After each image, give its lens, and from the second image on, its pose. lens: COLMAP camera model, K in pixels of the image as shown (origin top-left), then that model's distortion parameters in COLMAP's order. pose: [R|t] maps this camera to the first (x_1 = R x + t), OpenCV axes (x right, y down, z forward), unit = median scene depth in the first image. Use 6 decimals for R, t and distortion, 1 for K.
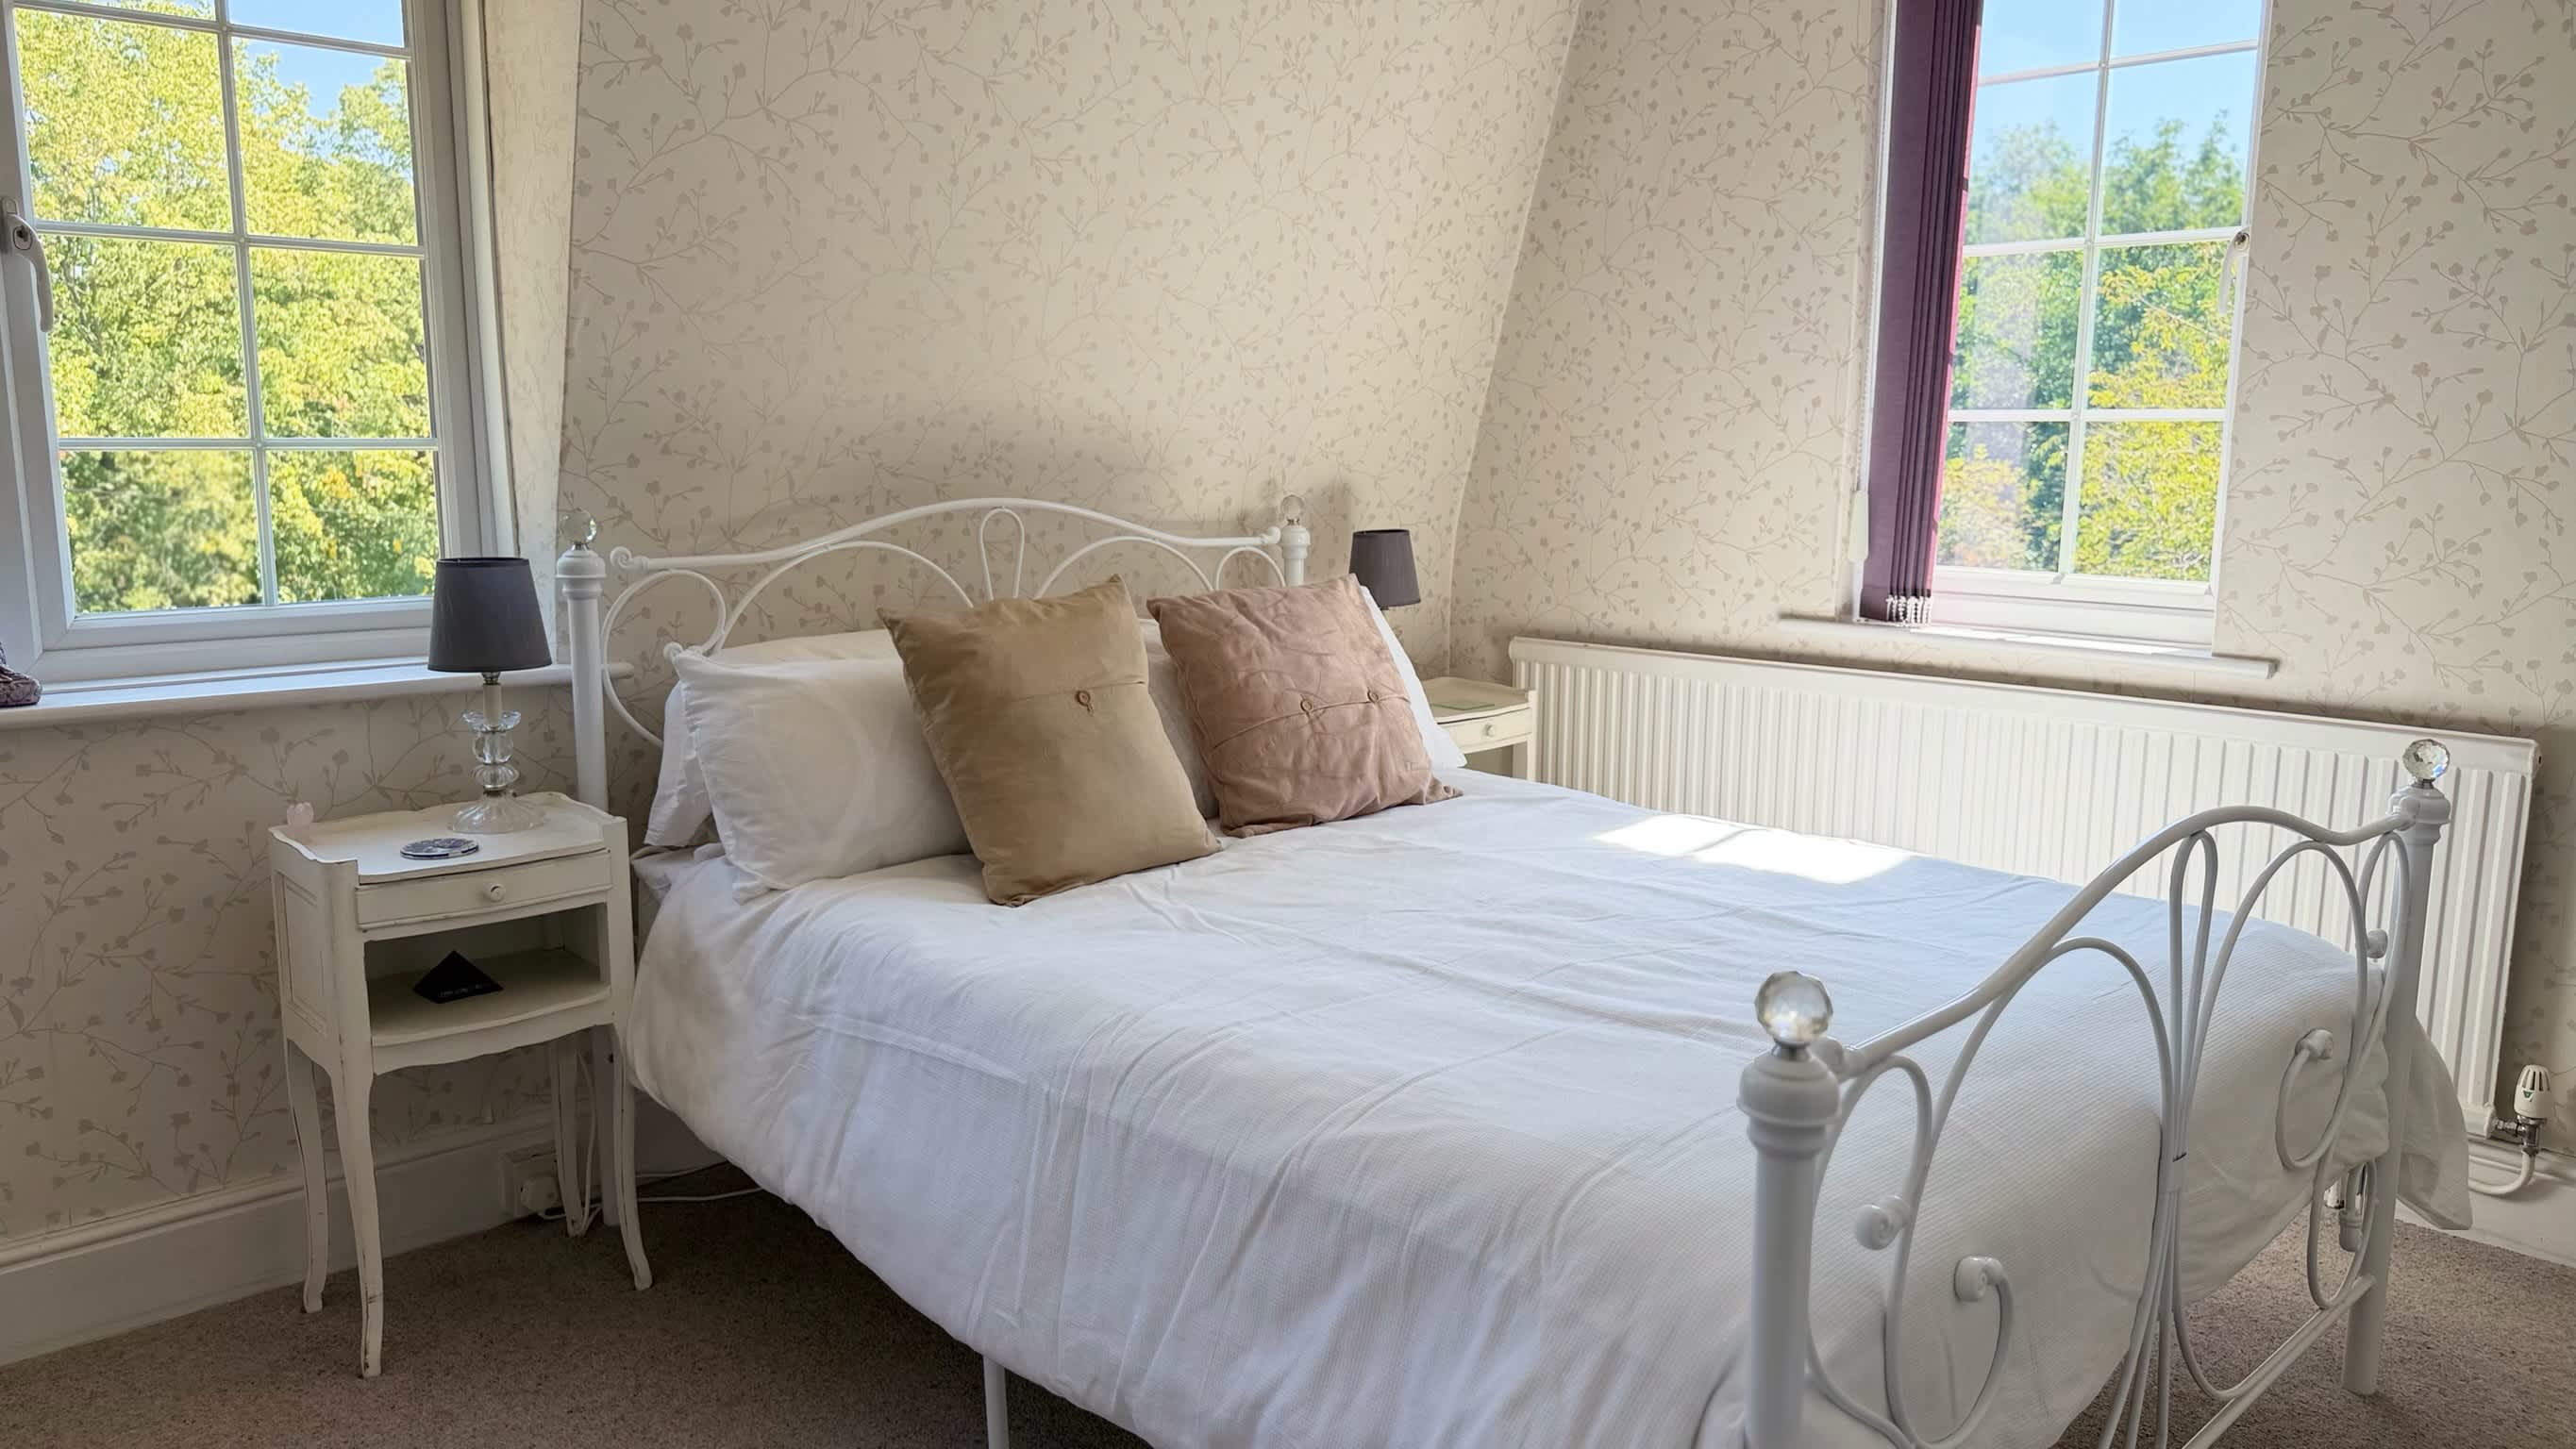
lens RADIAL K [[1817.8, 0, 1285.3], [0, 1817.8, 727.8], [0, 0, 1]] dist [0.058890, -0.081023]
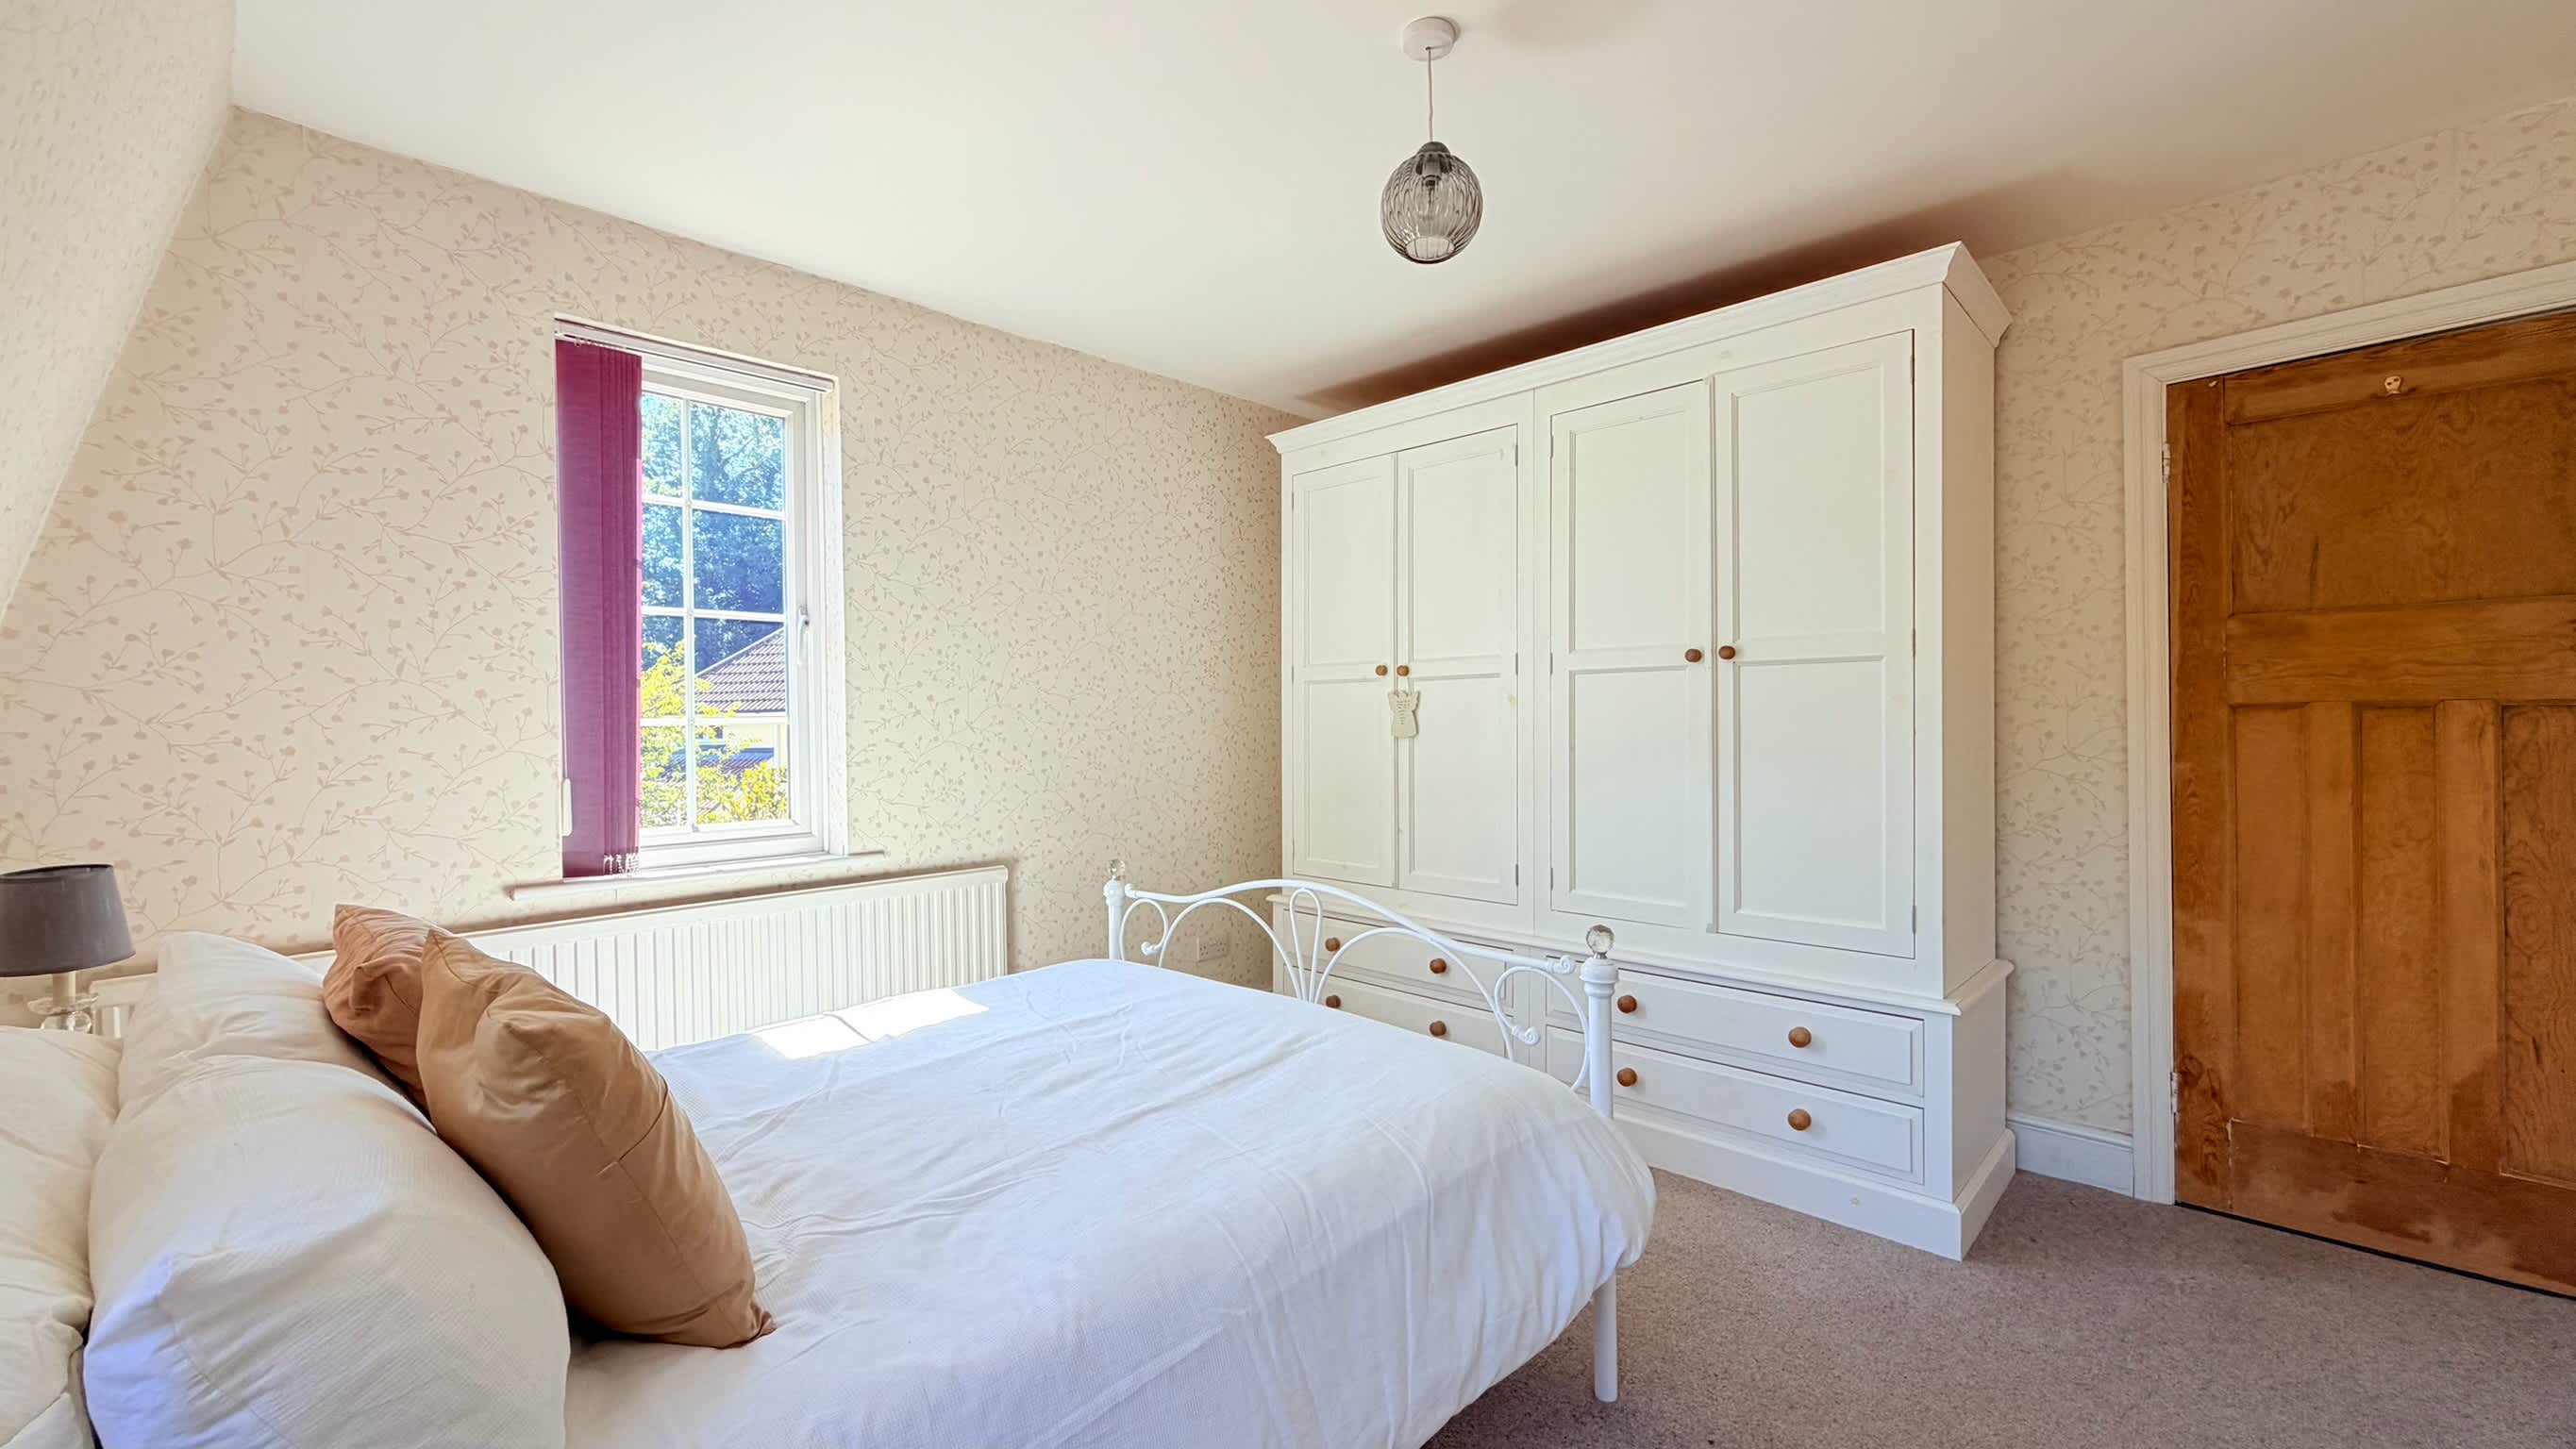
lens RADIAL K [[1026.8, 0, 1284.9], [0, 1026.8, 713.2], [0, 0, 1]] dist [-0.003684, 0.000892]
pose [[-0.041201, 0.001365, 0.999150, -0.504713], [0.171620, 0.985147, 0.005731, -0.109541], [-0.984301, 0.171710, -0.040824, 0.616556]]
